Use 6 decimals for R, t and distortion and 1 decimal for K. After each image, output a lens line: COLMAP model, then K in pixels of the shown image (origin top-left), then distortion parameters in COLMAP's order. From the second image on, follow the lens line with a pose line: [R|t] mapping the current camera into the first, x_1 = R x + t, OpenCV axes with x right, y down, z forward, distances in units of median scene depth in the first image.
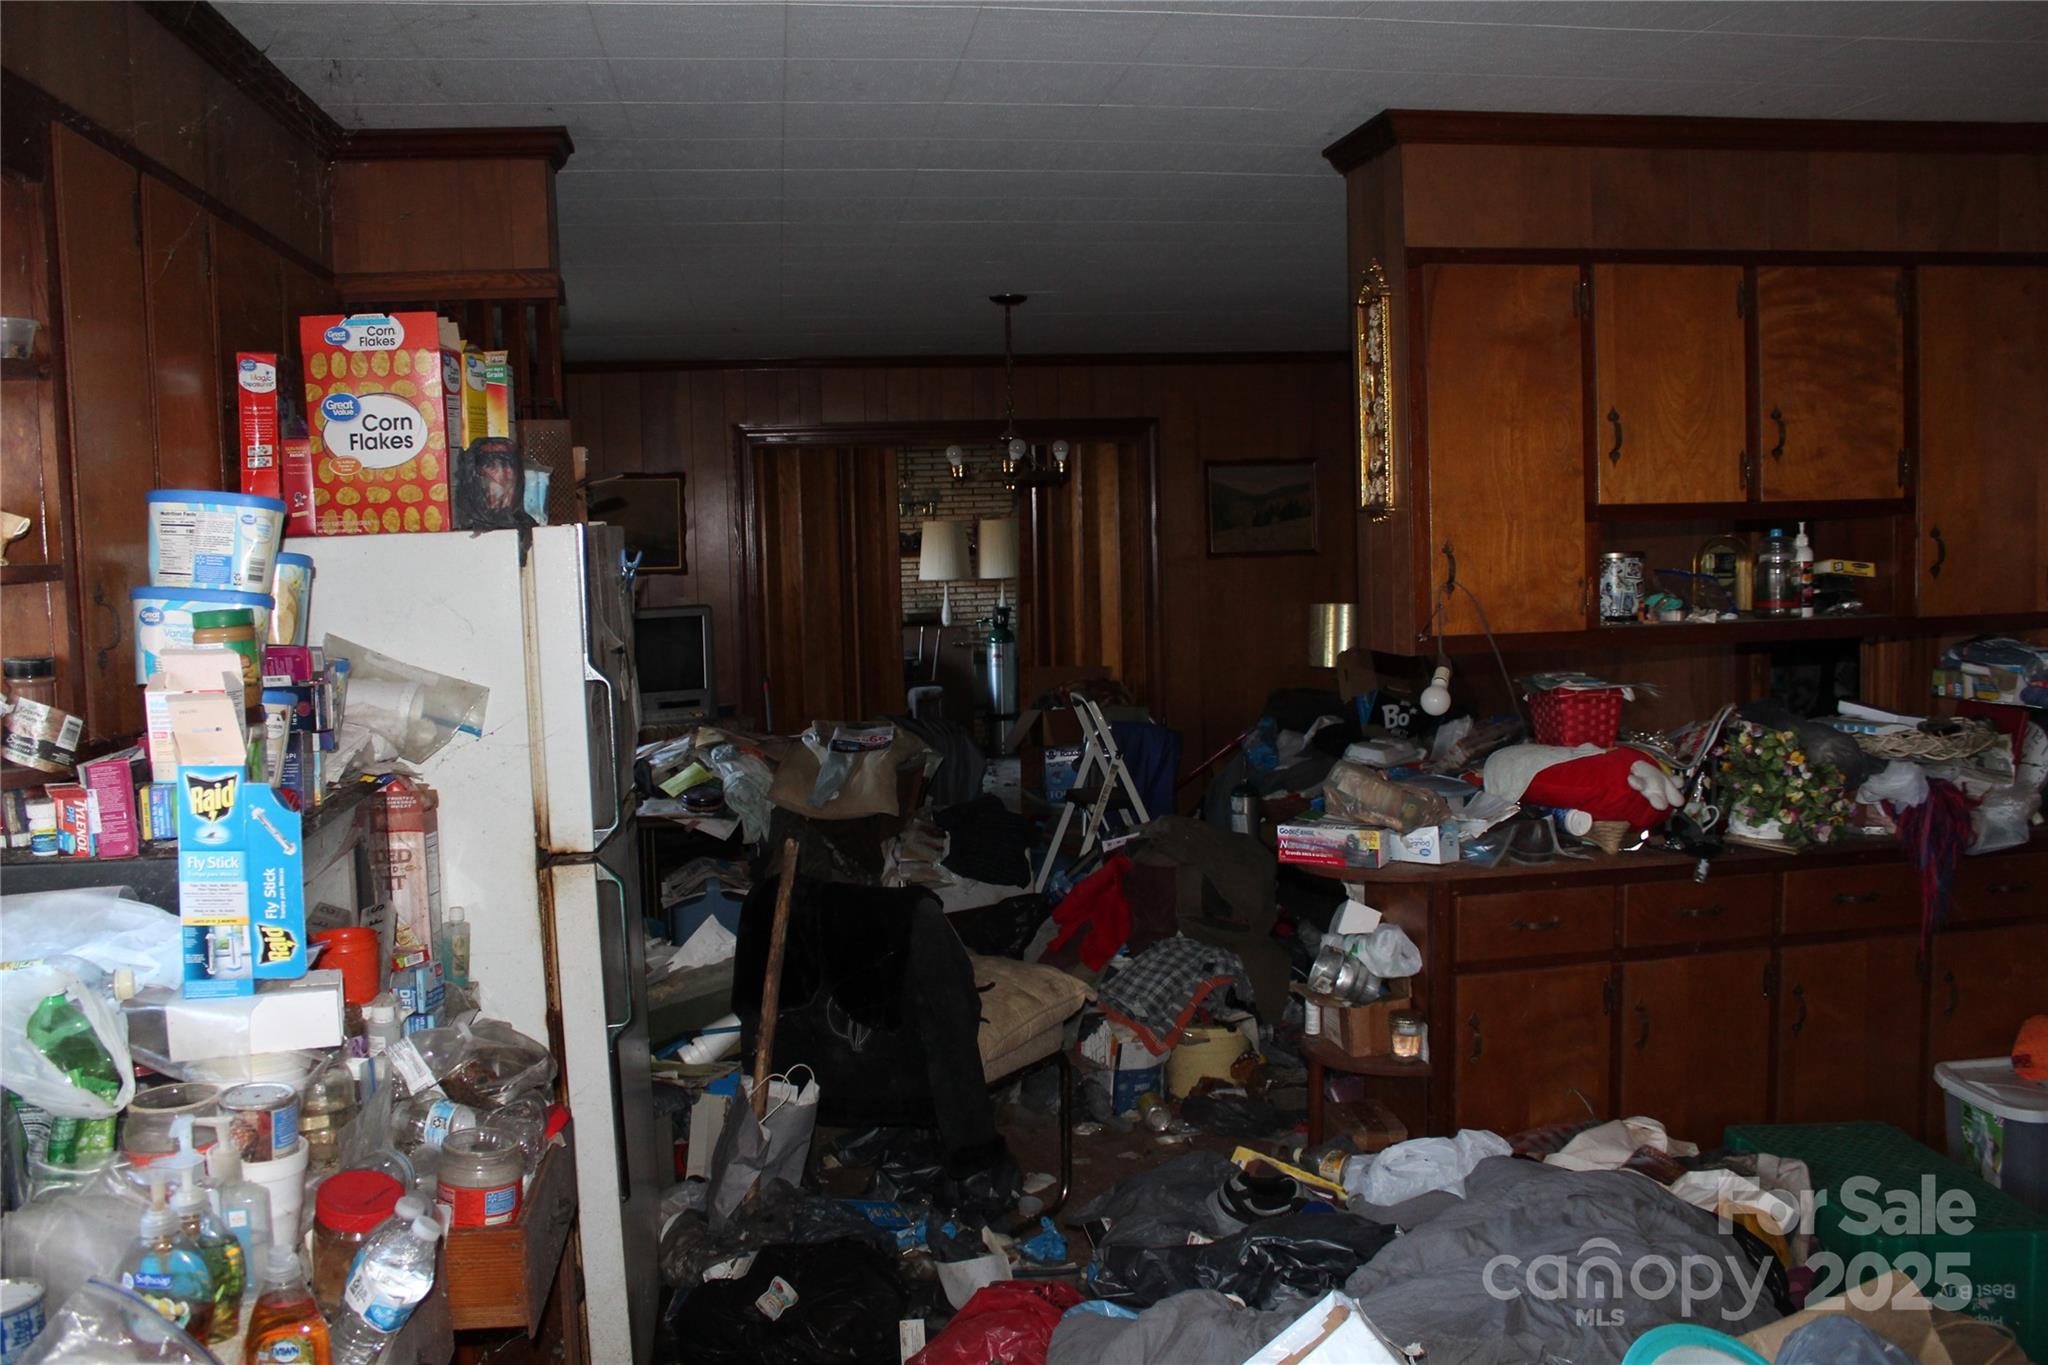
lens RADIAL K [[1534.0, 0, 1021.0], [0, 1534.0, 648.7], [0, 0, 1]] dist [-0.131986, 0.002667]
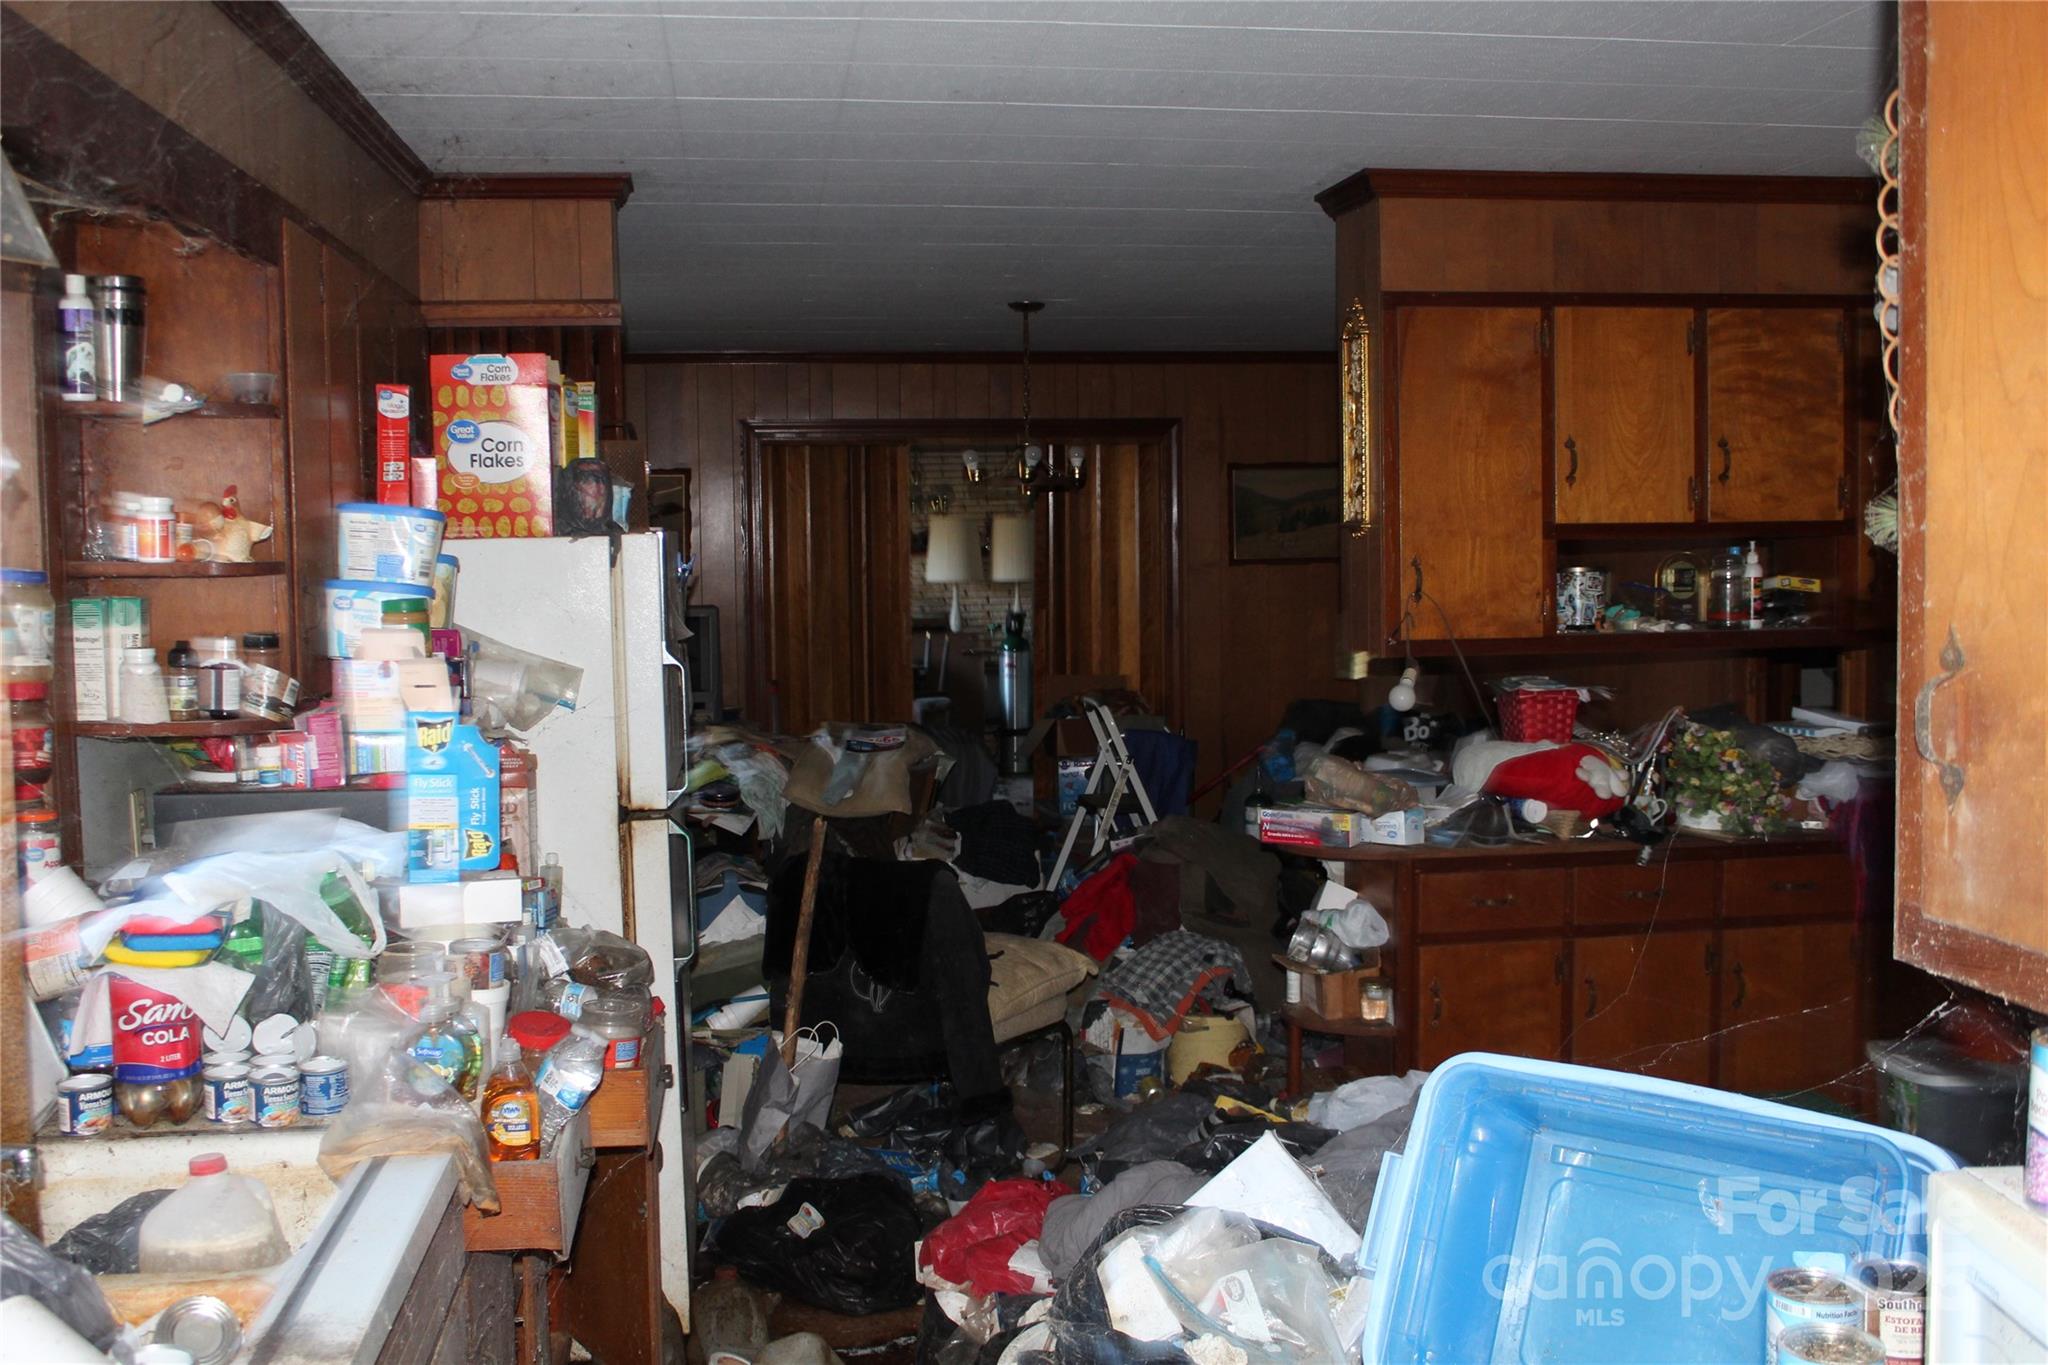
lens RADIAL K [[1714.5, 0, 1013.2], [0, 1714.5, 663.6], [0, 0, 1]] dist [-0.159211, 0.149399]
pose [[0.999797, 0.014665, -0.013827, 0.003599], [-0.014642, 0.999891, 0.001762, 0.010569], [0.013852, -0.001559, 0.999903, -0.243715]]
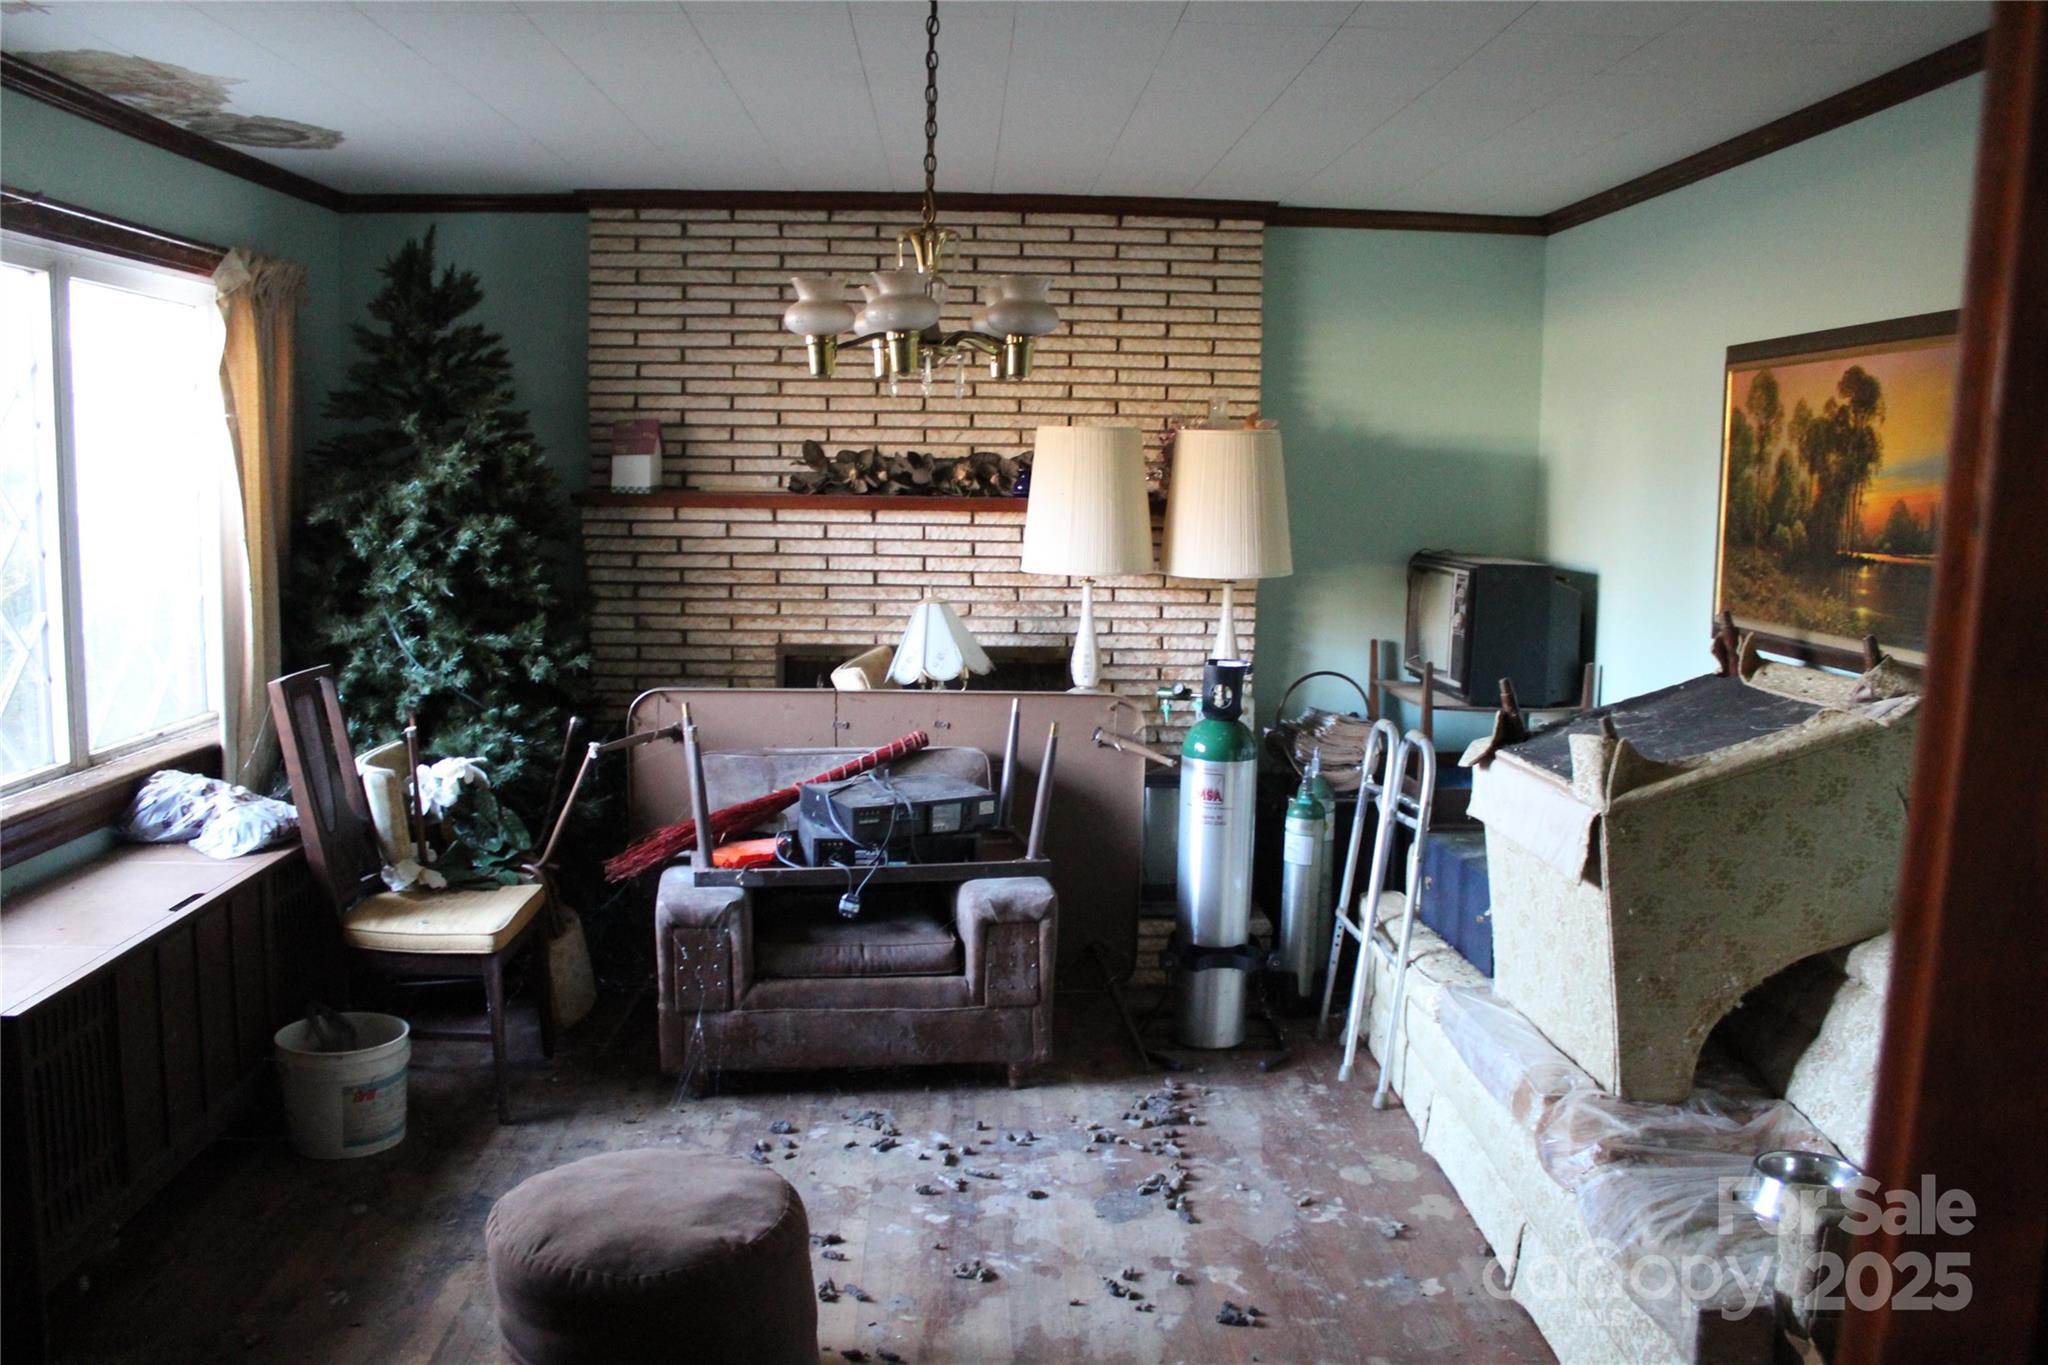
lens RADIAL K [[1714.5, 0, 1013.2], [0, 1714.5, 663.6], [0, 0, 1]] dist [-0.159211, 0.149399]
pose [[0.992526, 0.054885, -0.108998, -0.119459], [-0.050171, 0.997702, 0.045539, -0.264421], [0.111246, -0.039730, 0.992998, 3.538589]]
